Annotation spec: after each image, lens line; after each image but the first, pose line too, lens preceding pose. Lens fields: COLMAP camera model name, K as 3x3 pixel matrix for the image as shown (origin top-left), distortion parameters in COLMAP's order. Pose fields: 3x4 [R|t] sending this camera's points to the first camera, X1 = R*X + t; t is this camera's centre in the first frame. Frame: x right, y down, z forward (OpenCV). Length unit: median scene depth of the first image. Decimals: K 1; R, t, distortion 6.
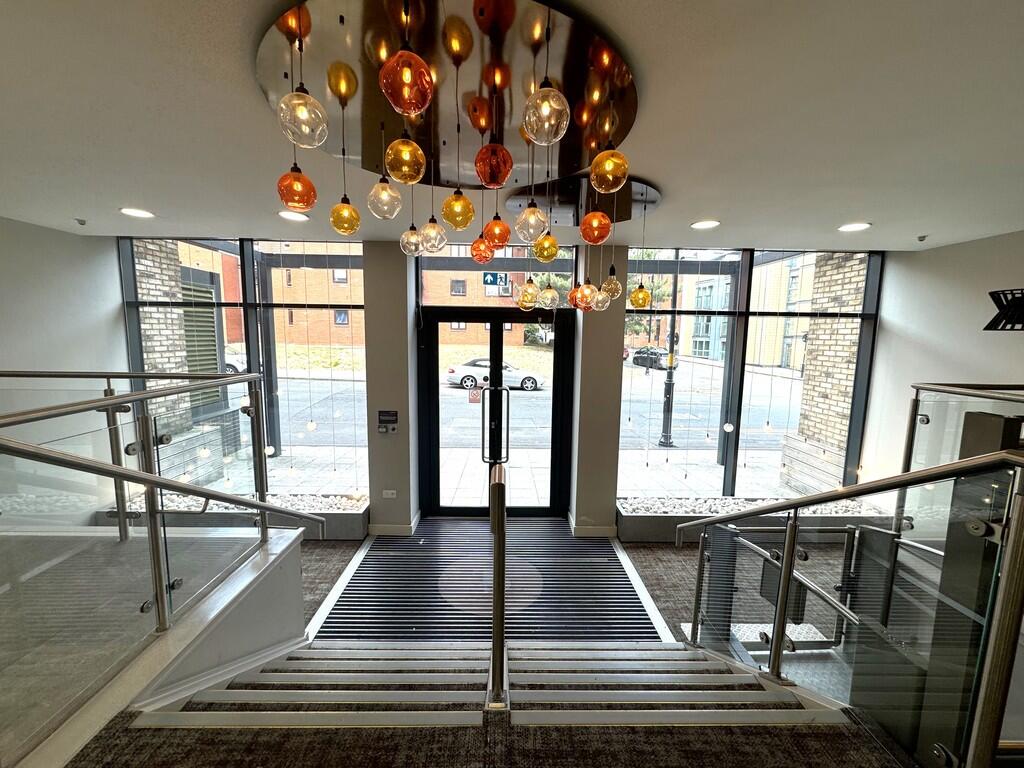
lens RADIAL K [[406.9, 0, 512.5], [0, 406.9, 382.0], [0, 0, 1]] dist [-0.000955, -0.000214]
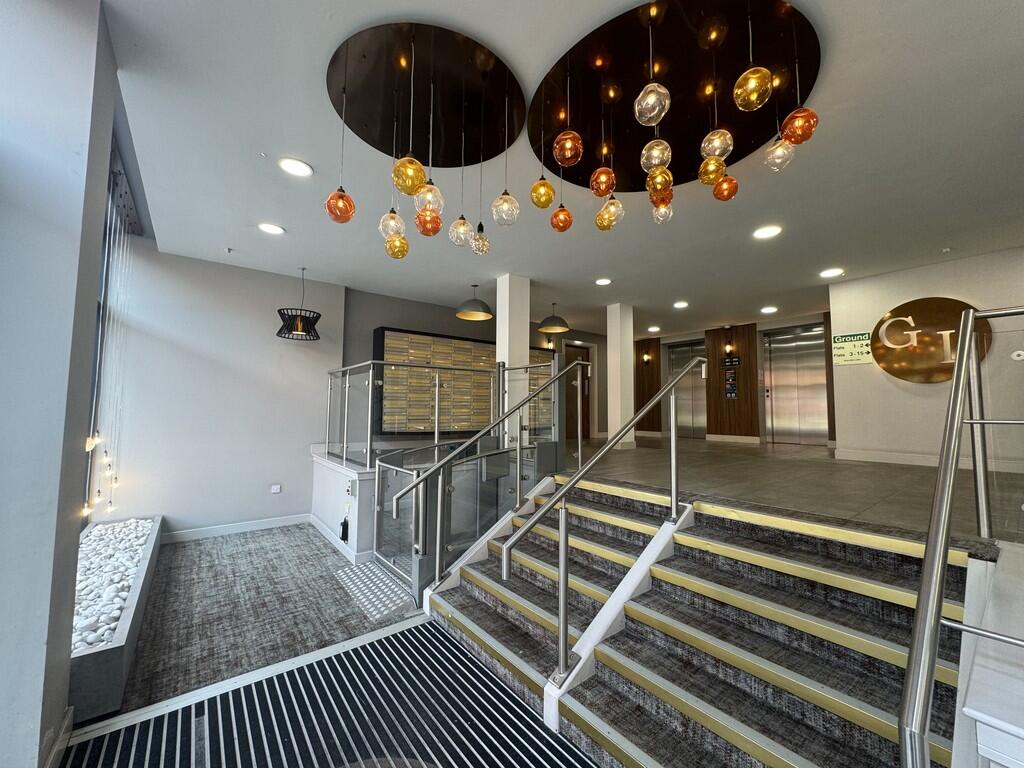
lens RADIAL K [[406.9, 0, 512.5], [0, 406.9, 382.0], [0, 0, 1]] dist [-0.000955, -0.000214]
pose [[-0.603787, 0.036467, 0.796312, -0.454014], [0.075612, 0.997069, 0.011671, 0.076549], [-0.793552, 0.067258, -0.604774, 1.141984]]
